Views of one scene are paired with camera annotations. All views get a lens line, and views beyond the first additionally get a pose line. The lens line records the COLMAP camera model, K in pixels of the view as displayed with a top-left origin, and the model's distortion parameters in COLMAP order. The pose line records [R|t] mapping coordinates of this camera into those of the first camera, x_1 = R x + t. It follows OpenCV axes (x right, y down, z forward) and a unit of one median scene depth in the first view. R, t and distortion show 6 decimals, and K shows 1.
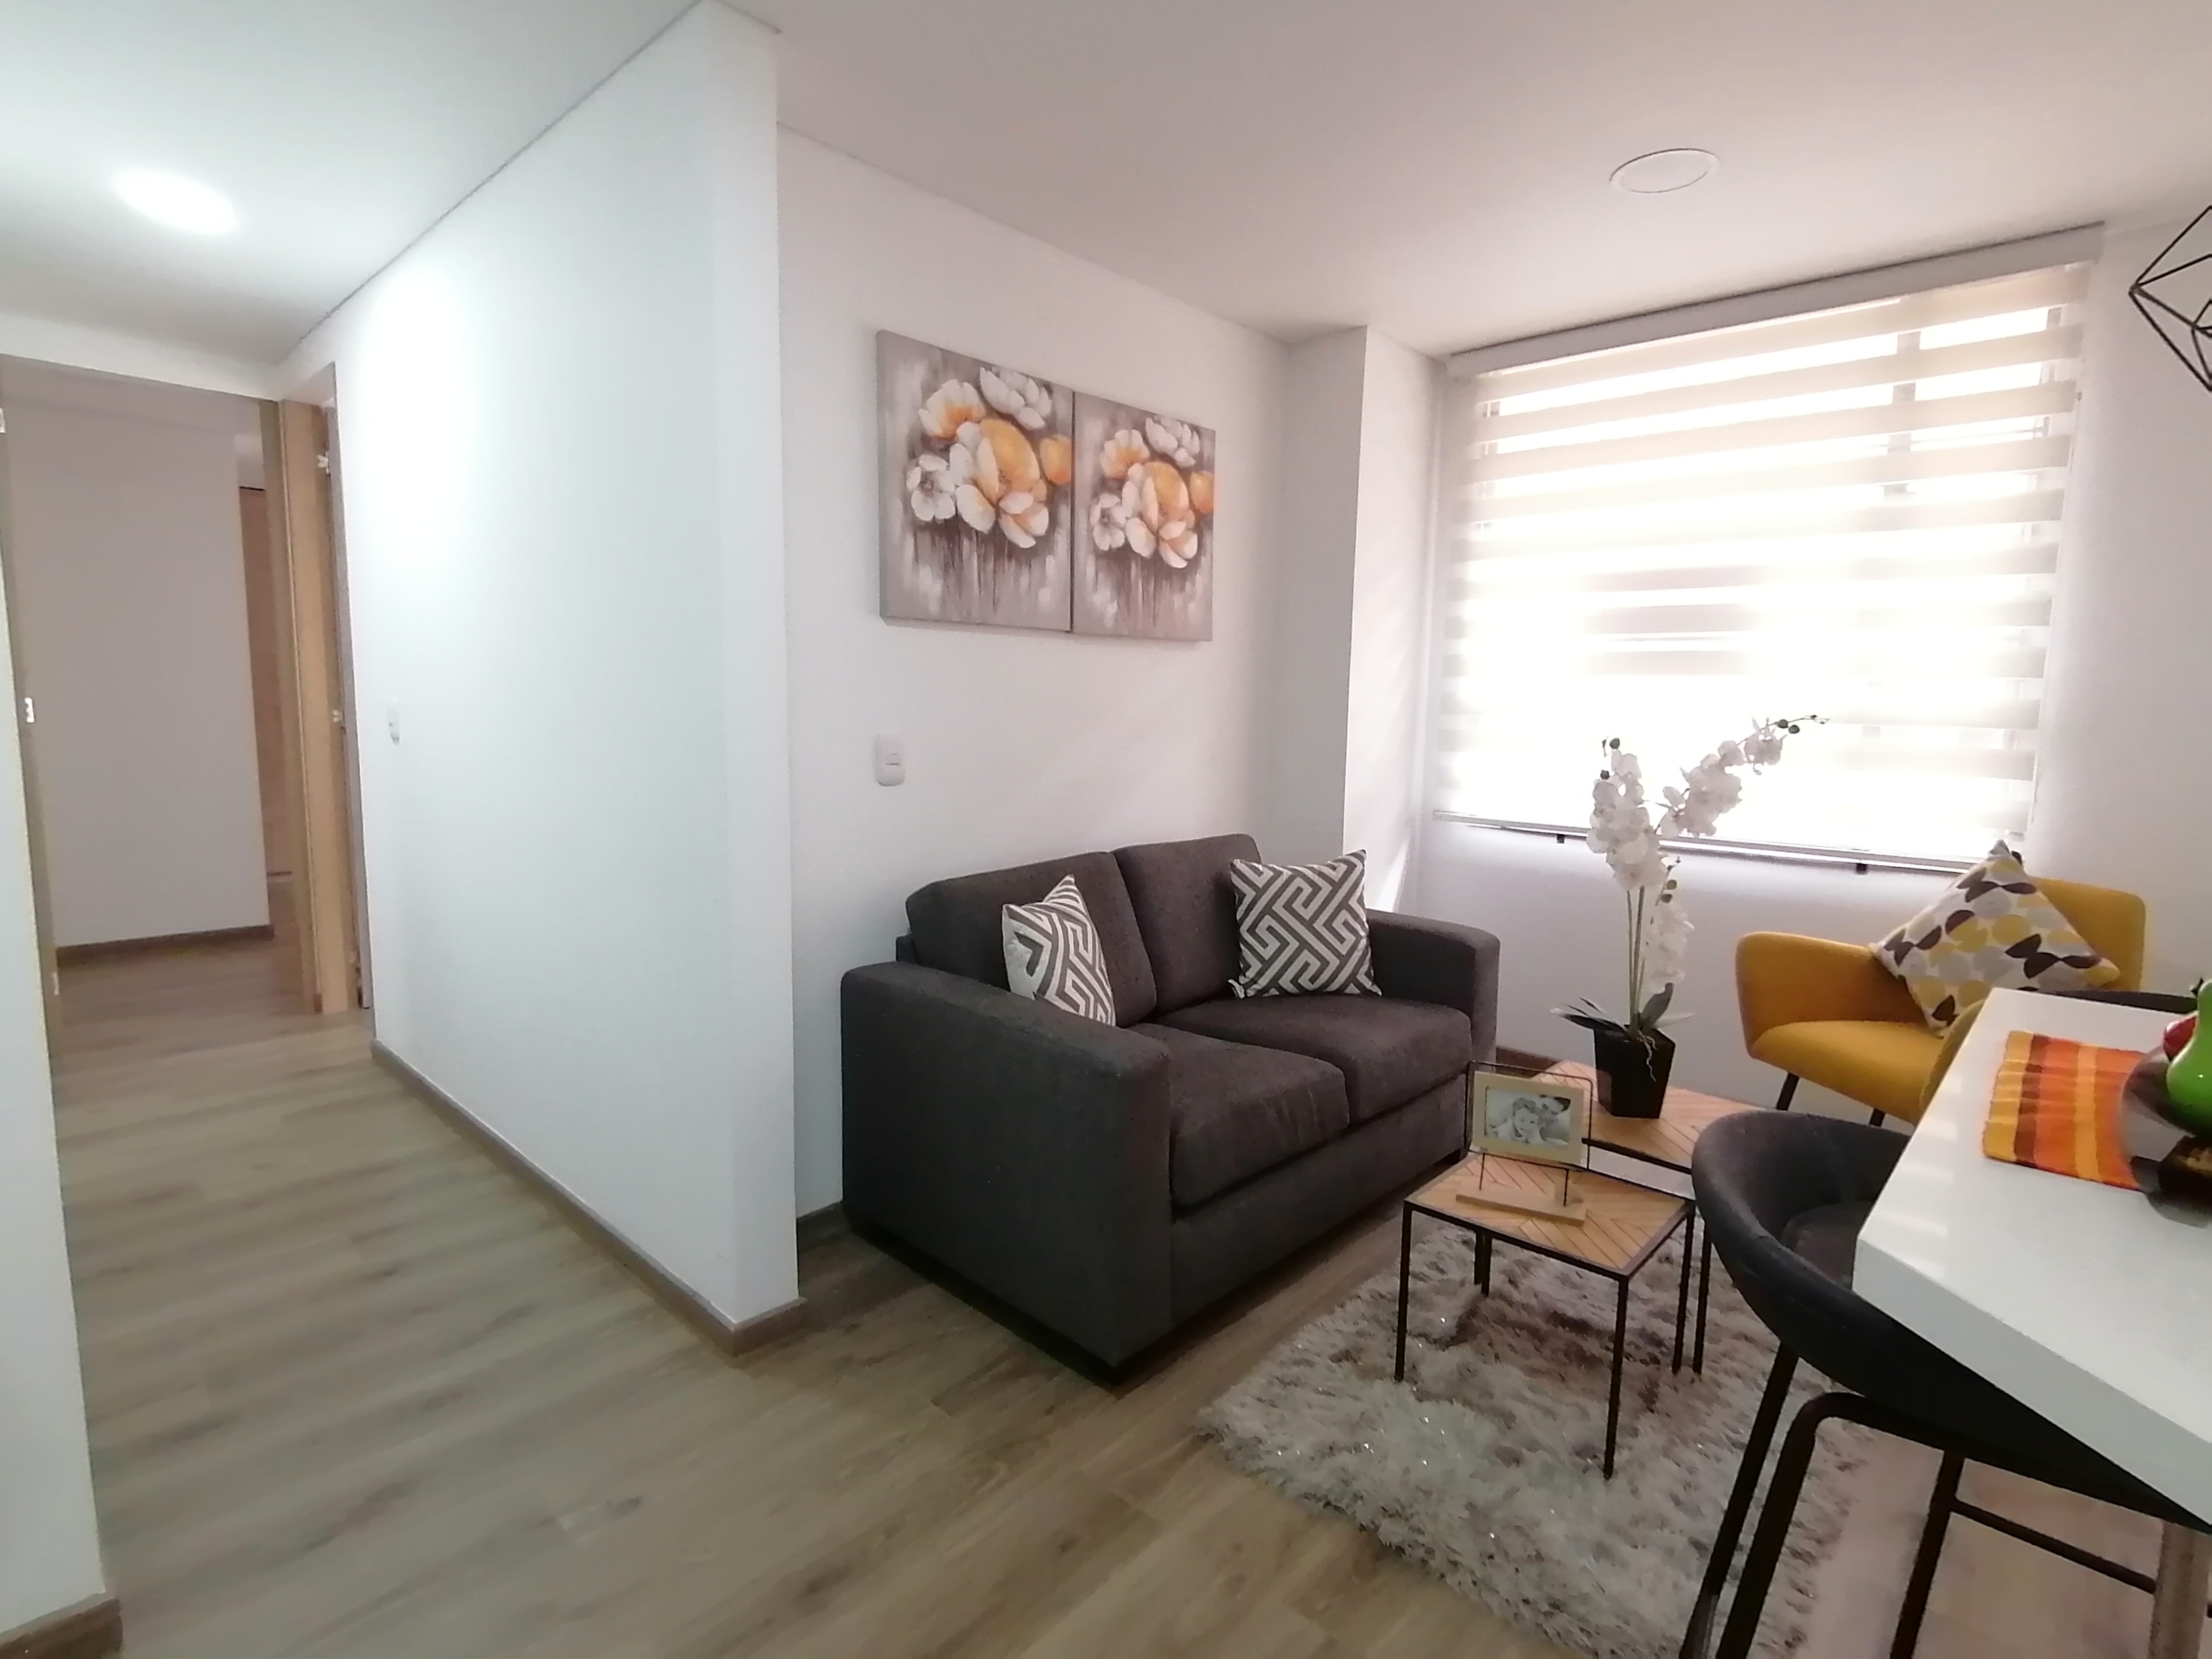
lens RADIAL K [[1145.4, 0, 1106.0], [0, 1145.4, 829.5], [0, 0, 1]] dist [0.064467, -0.063537]
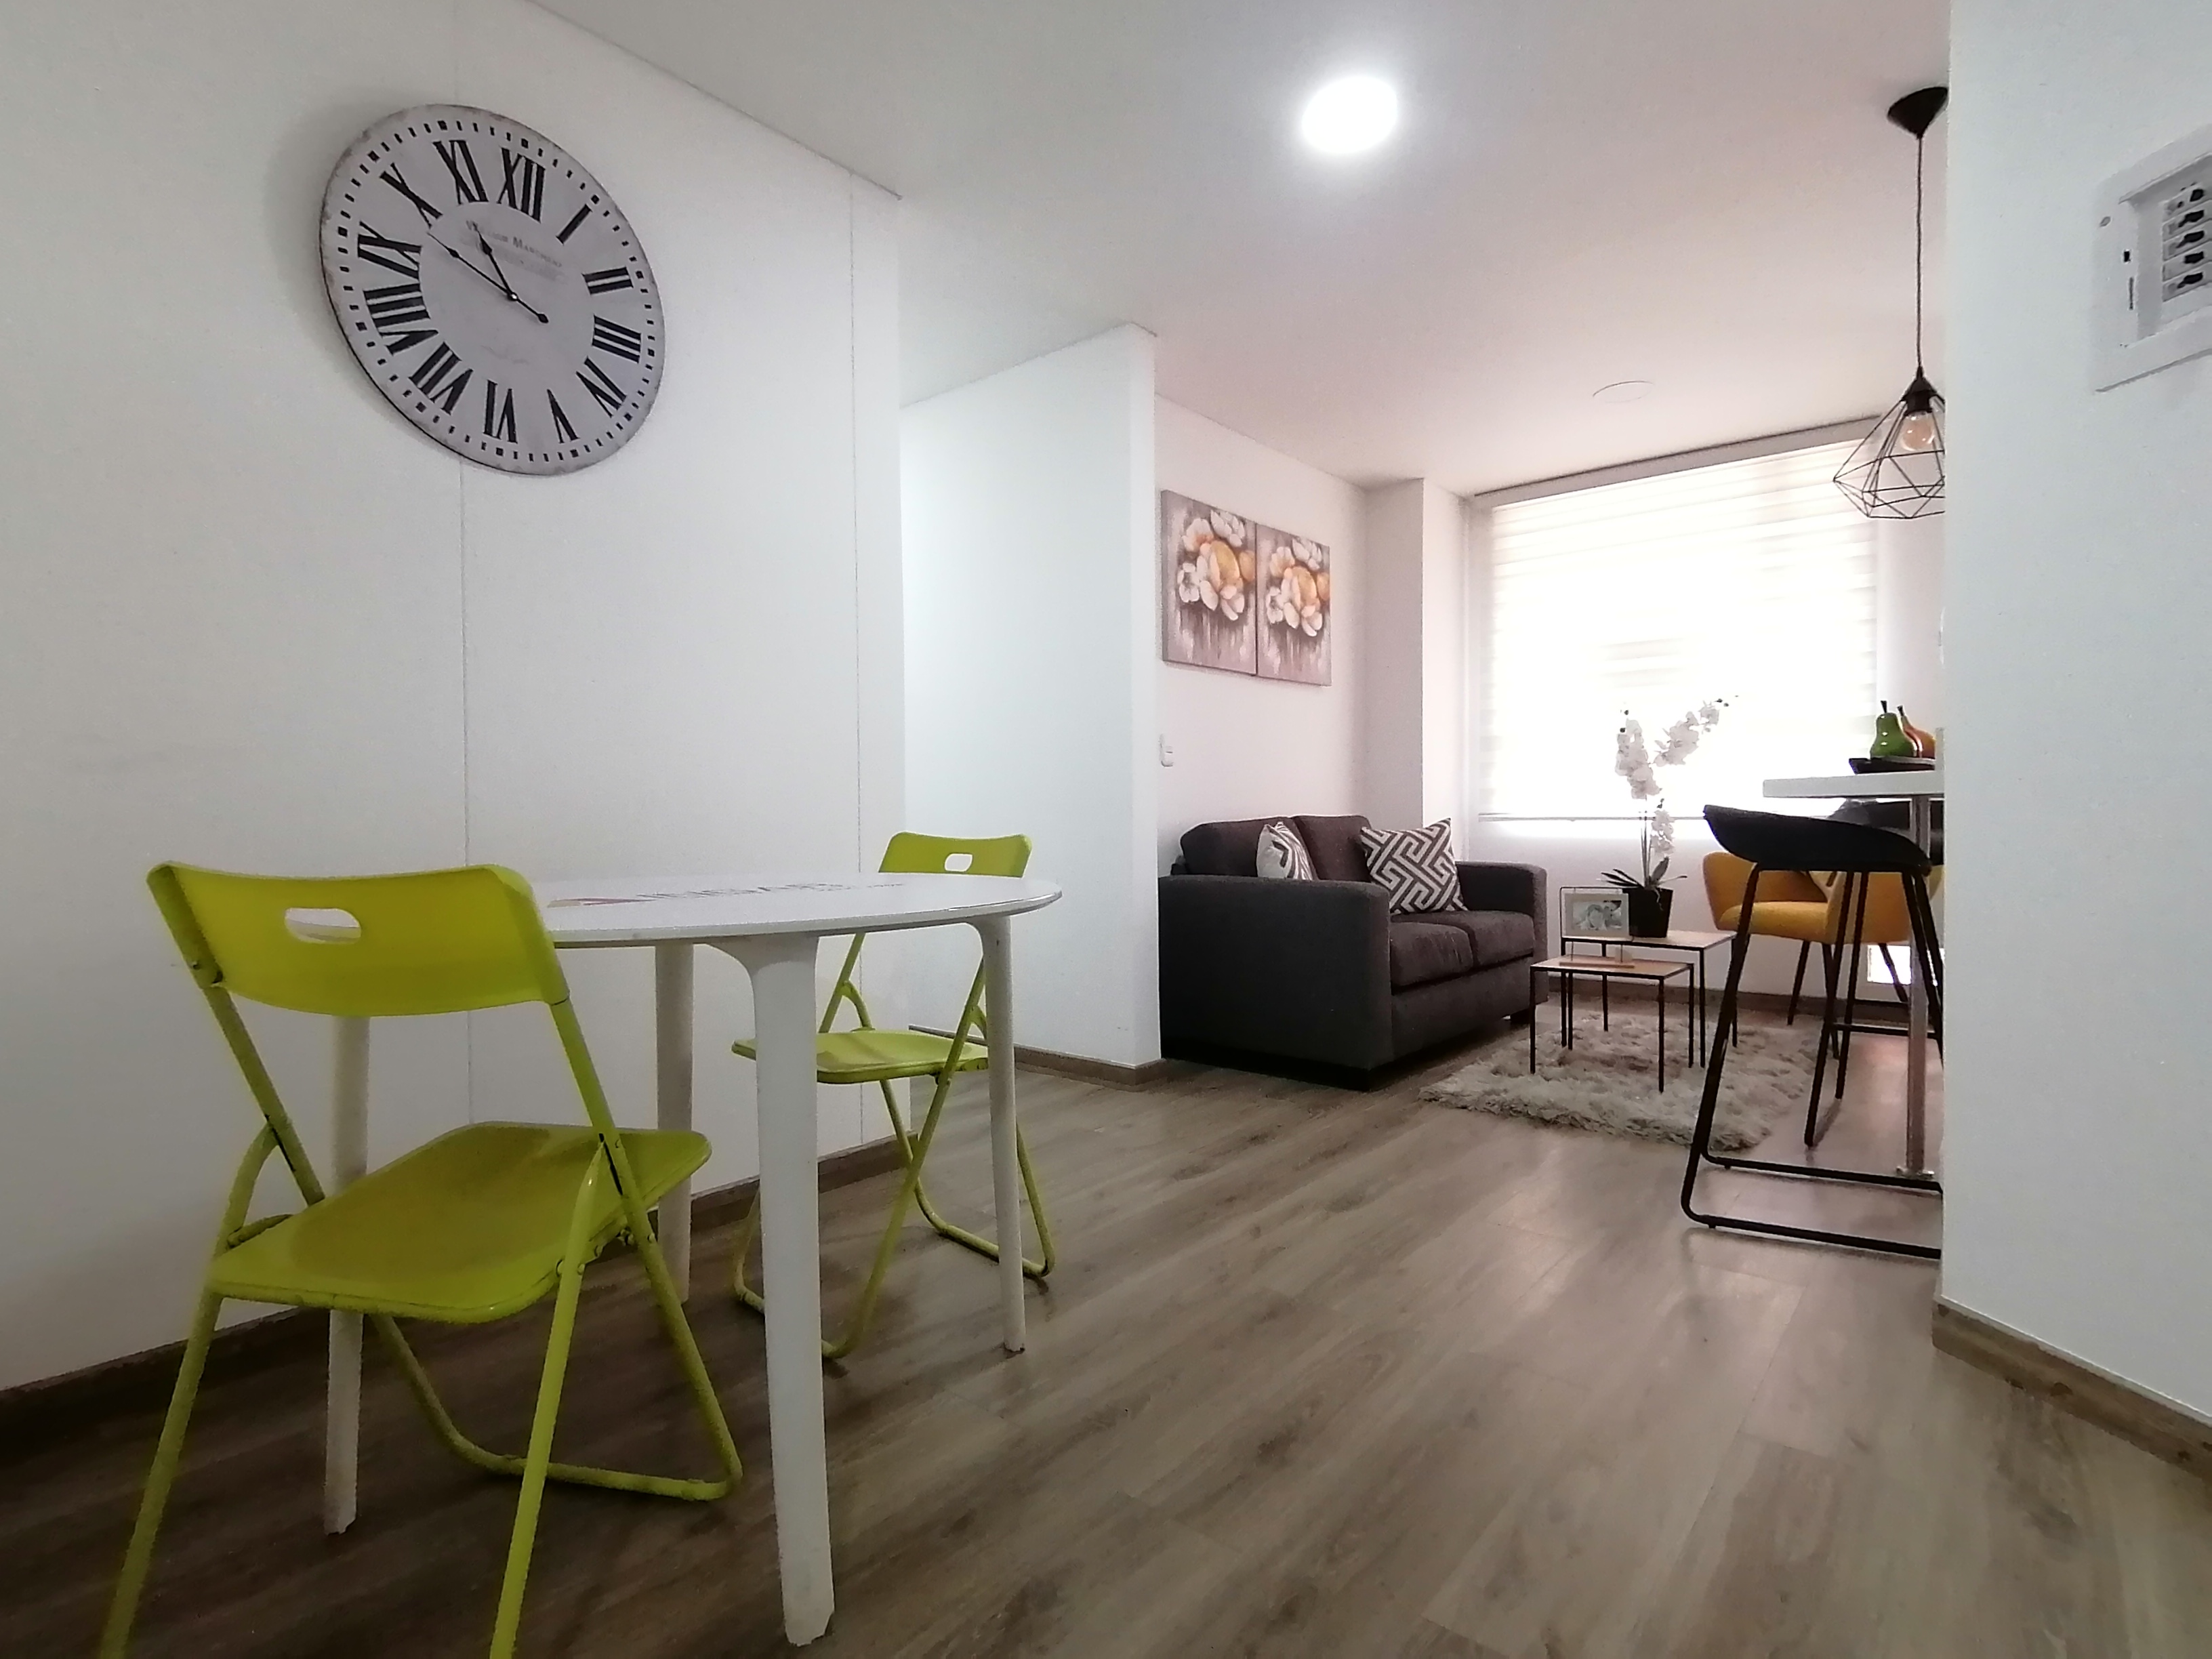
lens RADIAL K [[1145.4, 0, 1106.0], [0, 1145.4, 829.5], [0, 0, 1]] dist [0.064467, -0.063537]
pose [[0.998678, -0.025982, 0.044353, -0.302476], [0.030329, 0.994492, -0.100332, 0.178674], [-0.041502, 0.101545, 0.993965, -0.486636]]
